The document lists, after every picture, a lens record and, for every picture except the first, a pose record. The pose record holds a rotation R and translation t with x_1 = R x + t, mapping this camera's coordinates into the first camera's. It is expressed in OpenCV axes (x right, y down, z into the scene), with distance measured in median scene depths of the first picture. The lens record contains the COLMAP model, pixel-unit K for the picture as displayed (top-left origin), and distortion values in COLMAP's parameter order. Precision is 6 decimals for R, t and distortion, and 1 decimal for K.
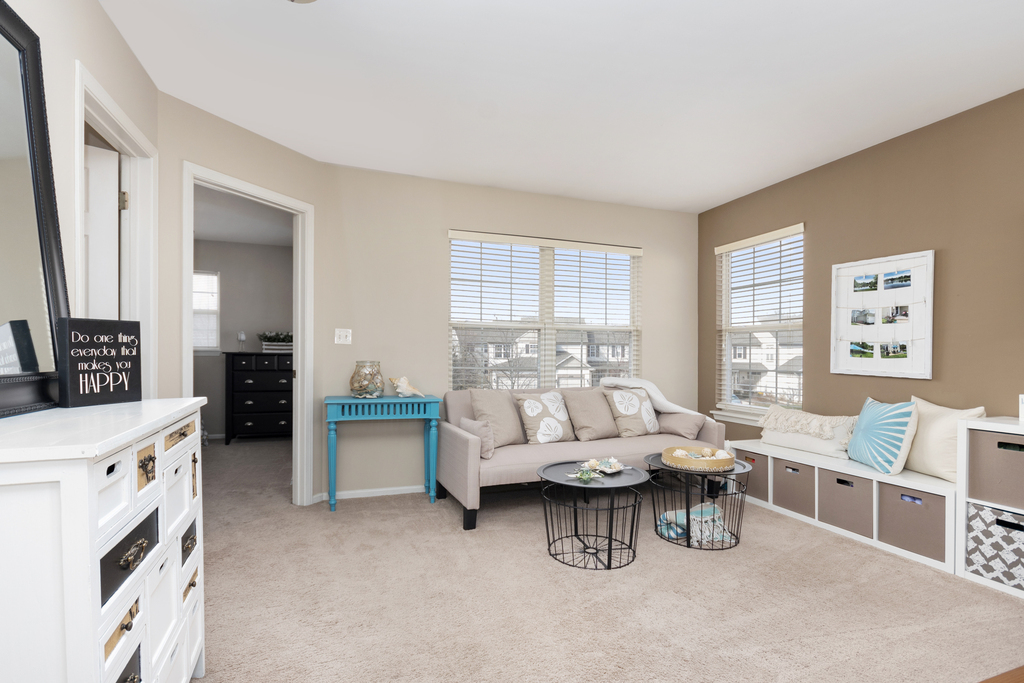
lens RADIAL K [[504.3, 0, 512.8], [0, 504.3, 349.5], [0, 0, 1]] dist [0.000113, 0.000794]
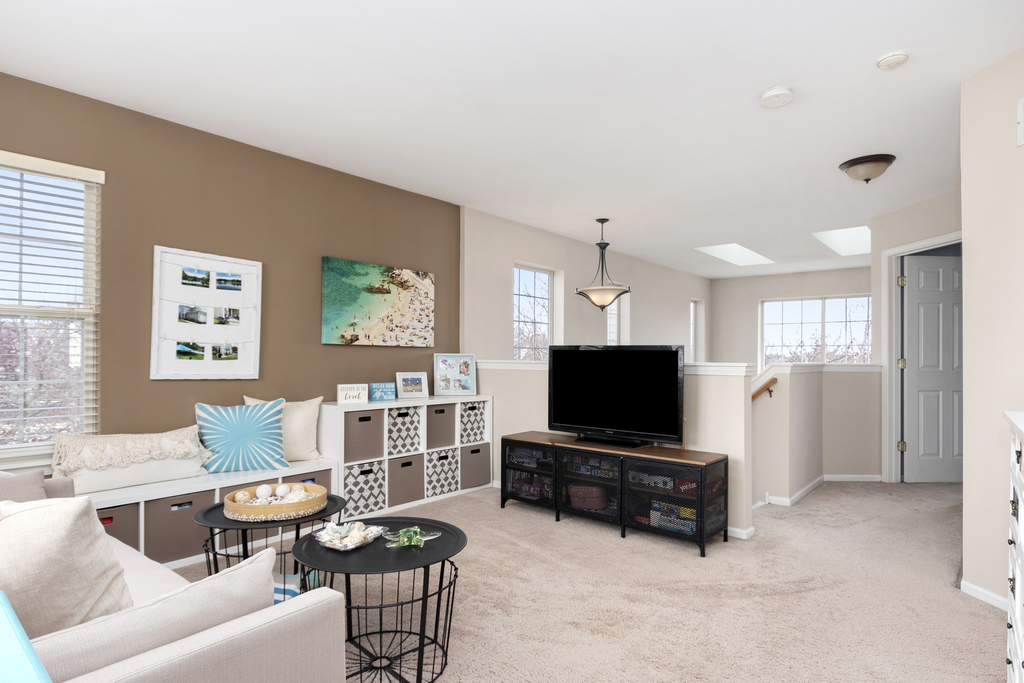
lens RADIAL K [[538.4, 0, 512.3], [0, 538.4, 348.5], [0, 0, 1]] dist [0.005284, -0.002171]
pose [[-0.483792, 0.006889, 0.875156, -0.436913], [-0.015599, 0.999742, -0.016493, 0.003191], [-0.875044, -0.021631, -0.483559, 0.999882]]
